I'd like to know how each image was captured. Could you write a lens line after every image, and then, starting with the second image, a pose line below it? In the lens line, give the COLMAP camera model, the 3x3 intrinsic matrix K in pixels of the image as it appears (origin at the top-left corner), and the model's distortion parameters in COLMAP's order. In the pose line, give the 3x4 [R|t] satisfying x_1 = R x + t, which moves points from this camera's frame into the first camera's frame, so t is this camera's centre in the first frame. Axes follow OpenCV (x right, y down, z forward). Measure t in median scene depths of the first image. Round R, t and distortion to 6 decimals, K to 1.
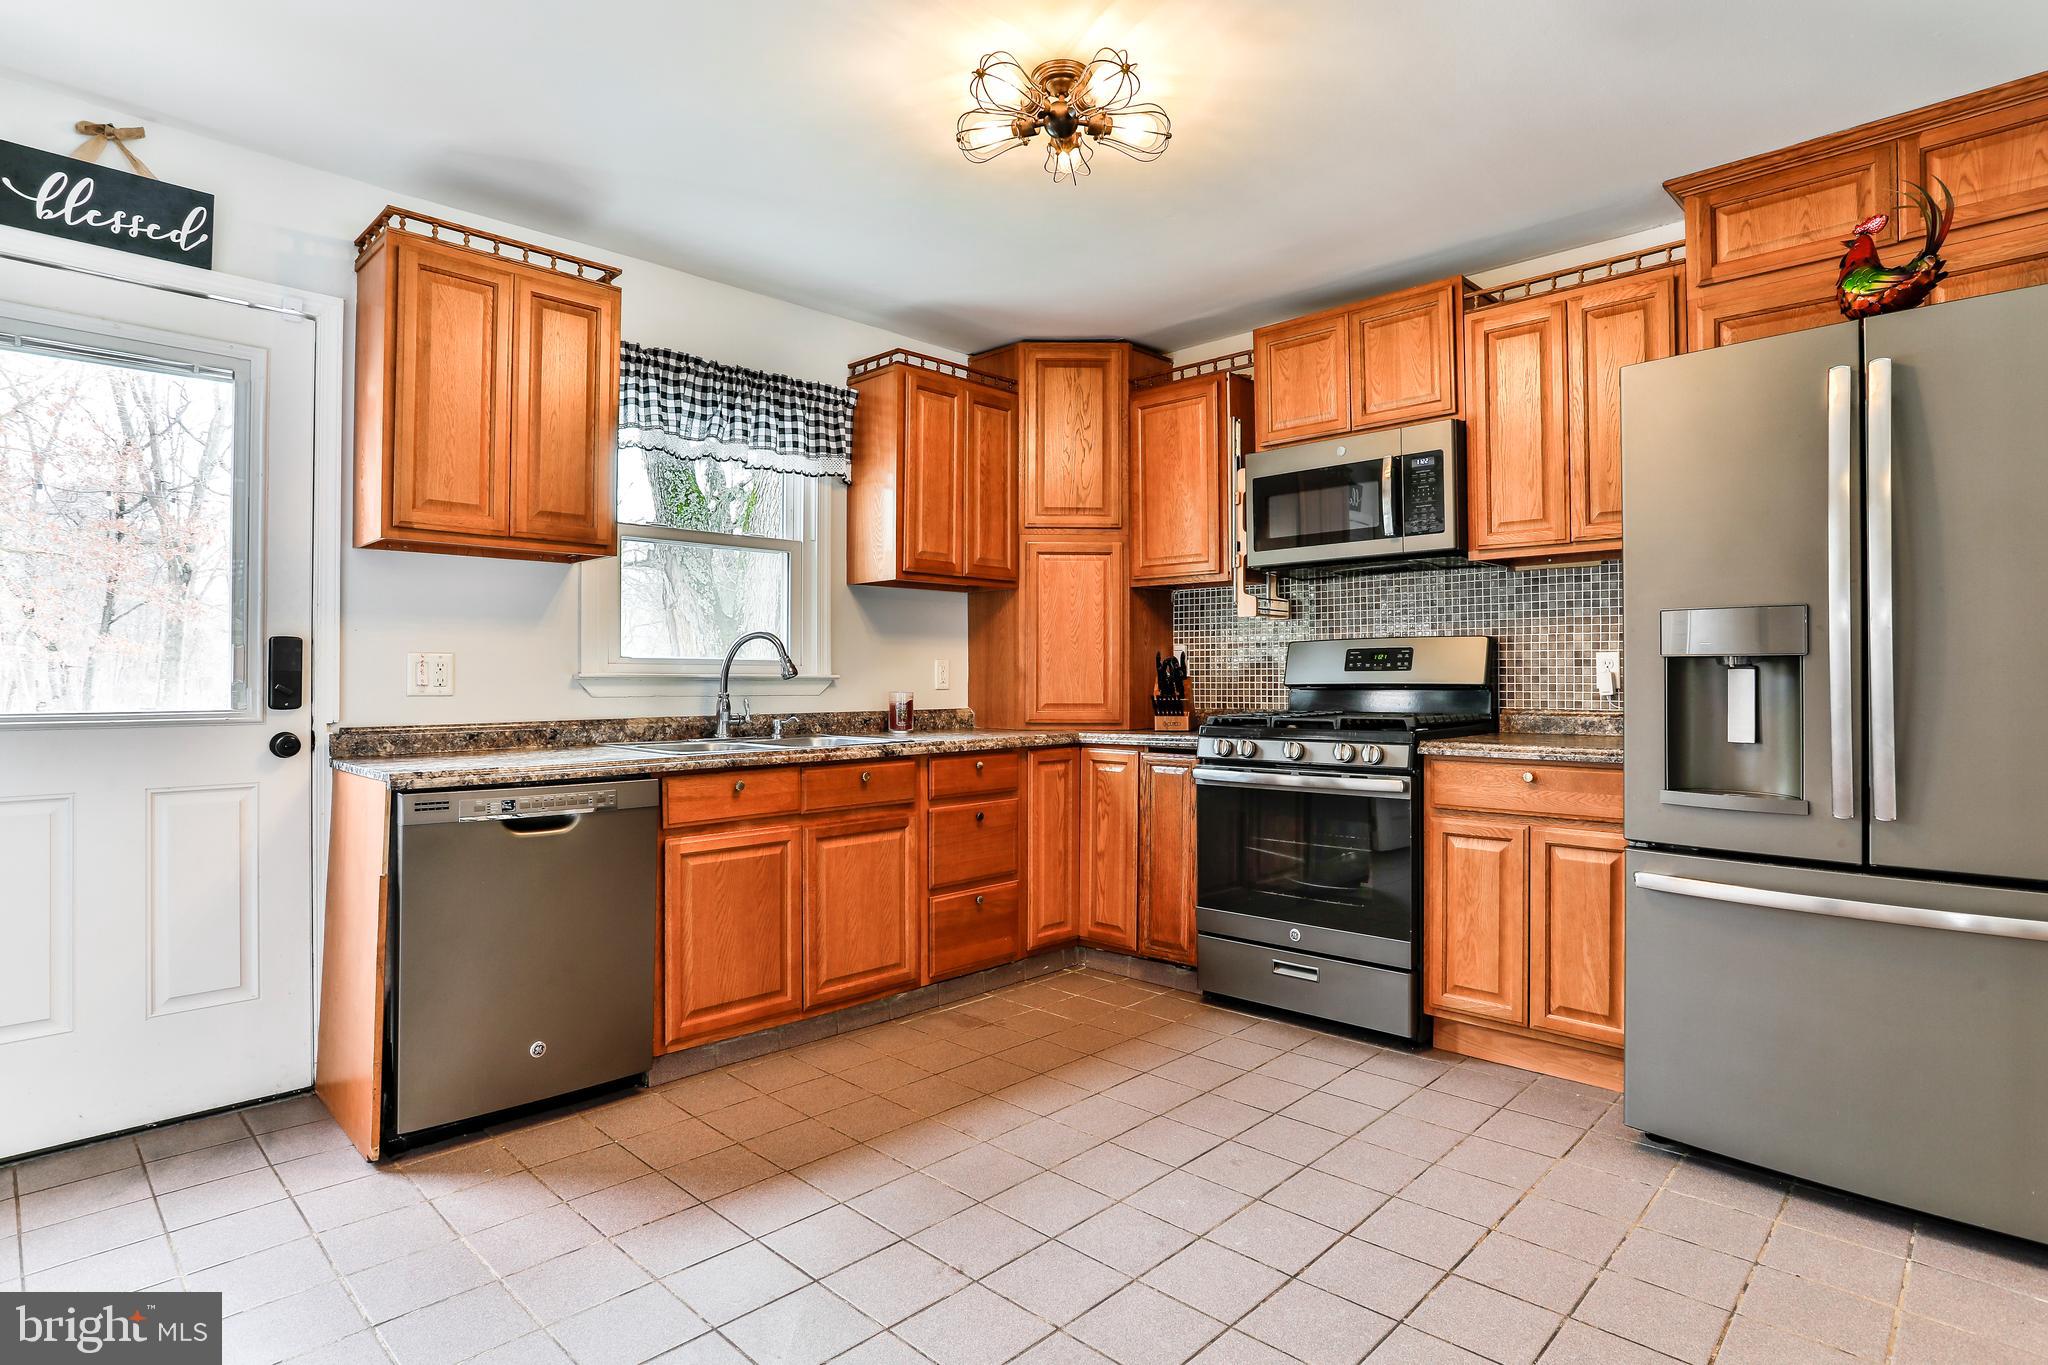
lens RADIAL K [[1057.0, 0, 1034.0], [0, 1057.0, 662.6], [0, 0, 1]] dist [-0.060091, 0.029460]
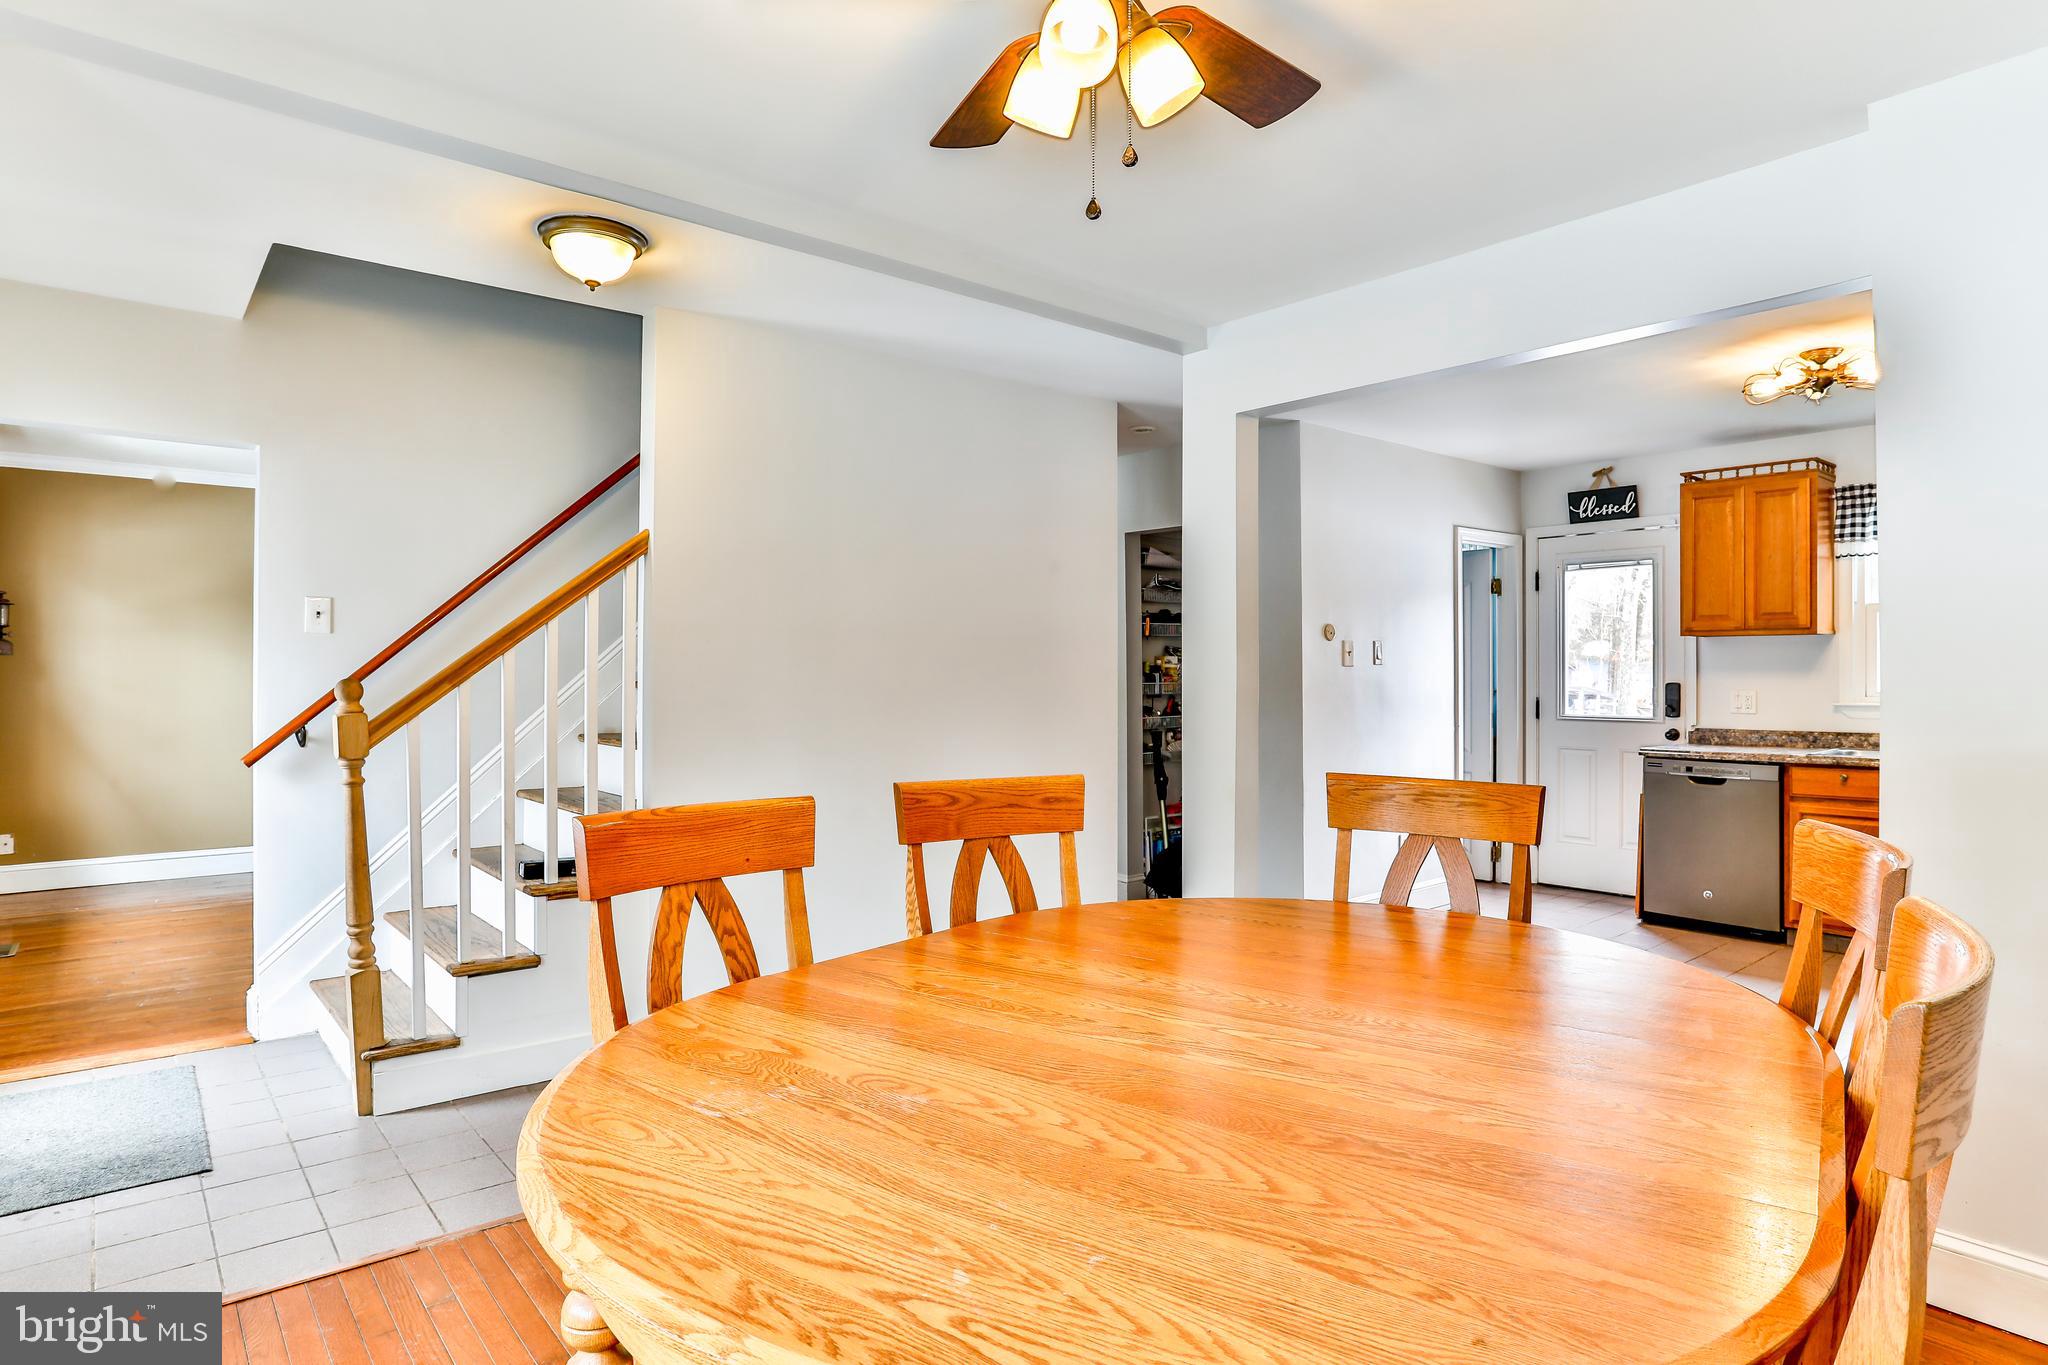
lens RADIAL K [[1135.0, 0, 1014.5], [0, 1135.0, 658.2], [0, 0, 1]] dist [-0.045416, 0.029894]
pose [[-0.118323, -0.009743, -0.992927, 1.364119], [0.013590, 0.999842, -0.011430, -0.054701], [0.992882, -0.014846, -0.118172, -0.042680]]
